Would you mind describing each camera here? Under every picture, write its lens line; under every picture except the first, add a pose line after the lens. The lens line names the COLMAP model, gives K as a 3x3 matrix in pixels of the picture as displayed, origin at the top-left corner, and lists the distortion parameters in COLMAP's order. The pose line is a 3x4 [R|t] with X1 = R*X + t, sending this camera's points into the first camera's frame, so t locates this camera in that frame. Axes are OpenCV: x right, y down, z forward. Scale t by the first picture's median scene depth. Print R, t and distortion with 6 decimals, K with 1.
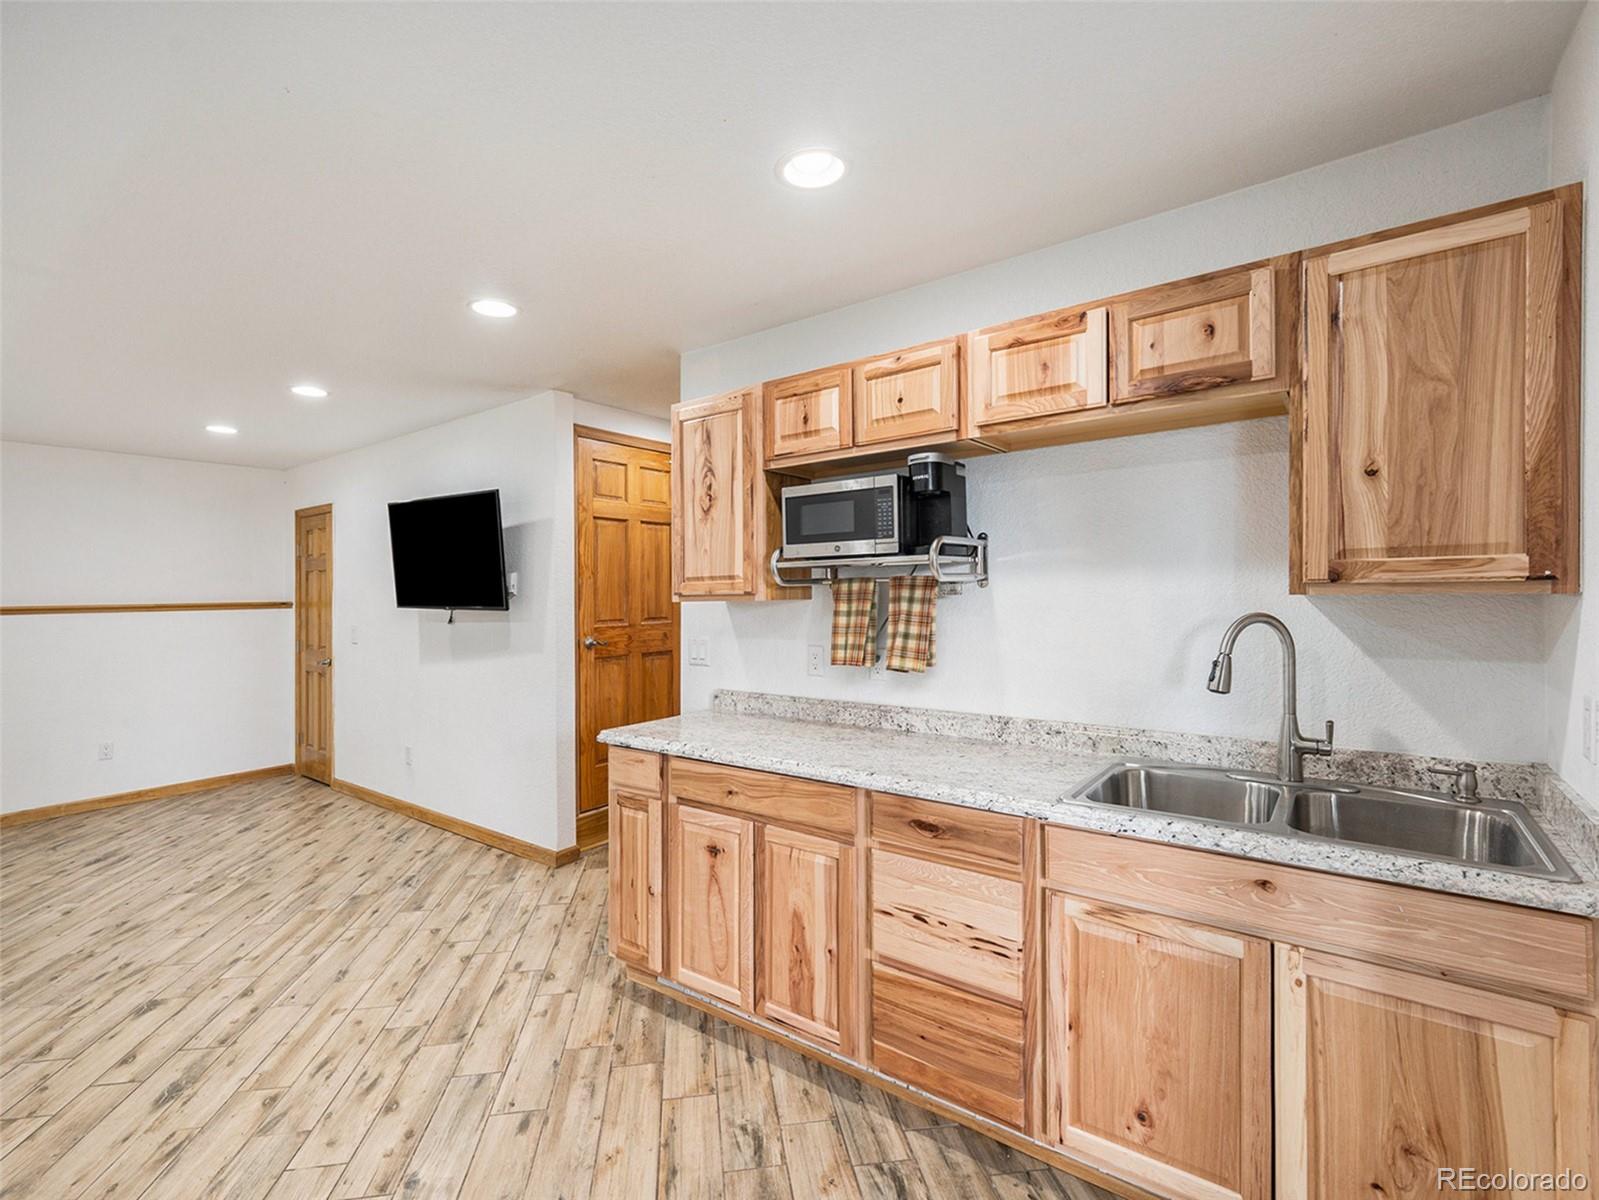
lens RADIAL K [[728.6, 0, 768.2], [0, 728.6, 581.4], [0, 0, 1]] dist [0.002330, -0.010497]
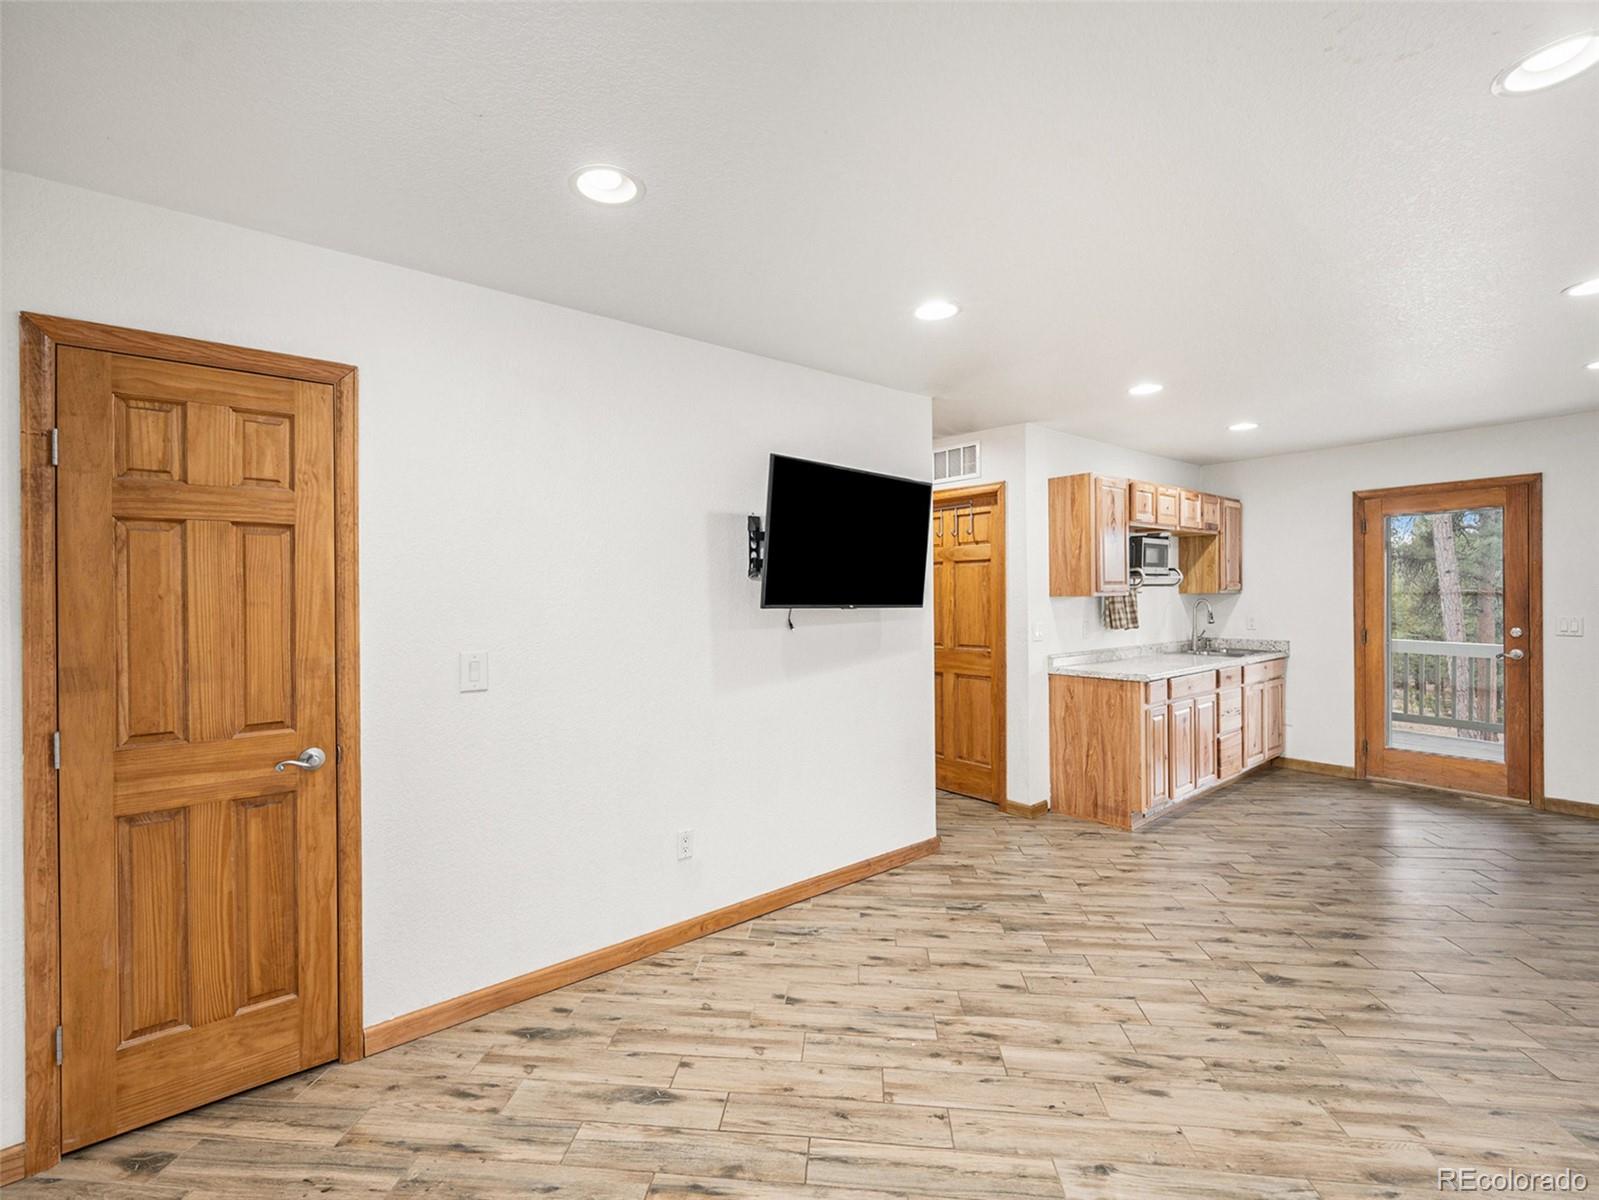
lens RADIAL K [[709.5, 0, 799.5], [0, 709.5, 600.0], [0, 0, 1]] dist [0.029972, -0.035929]
pose [[0.224710, 0.012850, 0.974341, -1.536825], [-0.011968, 0.999874, -0.010426, 0.047590], [-0.974352, -0.009318, 0.224836, 1.101307]]
